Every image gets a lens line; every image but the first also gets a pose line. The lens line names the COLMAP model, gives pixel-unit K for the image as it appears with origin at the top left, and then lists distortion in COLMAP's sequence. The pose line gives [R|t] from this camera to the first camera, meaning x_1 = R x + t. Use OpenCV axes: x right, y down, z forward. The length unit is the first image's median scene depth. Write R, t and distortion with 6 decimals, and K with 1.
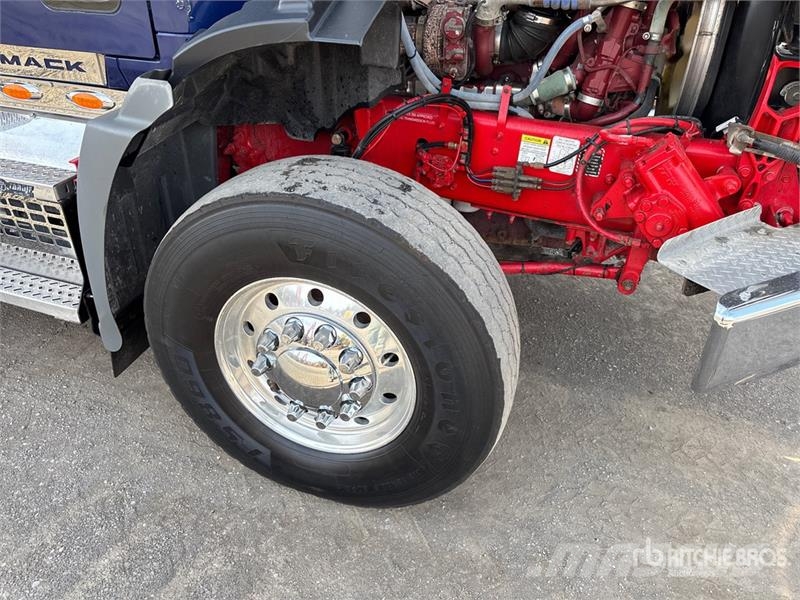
lens RADIAL K [[611.5, 0, 400.0], [0, 611.5, 300.0], [0, 0, 1]] dist [0.029616, -0.038587]
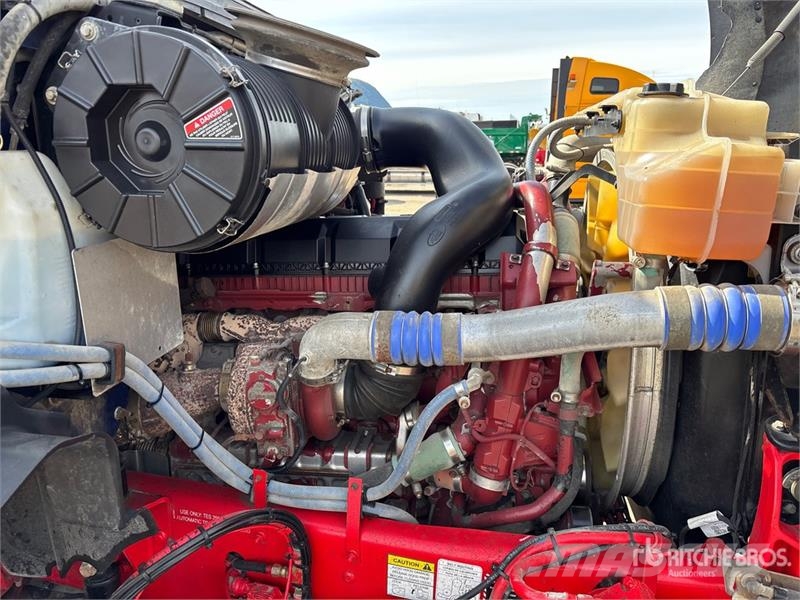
lens RADIAL K [[611.5, 0, 400.0], [0, 611.5, 300.0], [0, 0, 1]] dist [0.029616, -0.038587]
pose [[0.989482, -0.066852, 0.128282, 0.150175], [0.105061, 0.941702, -0.319624, -0.310843], [-0.099436, 0.329739, 0.938821, 0.349108]]
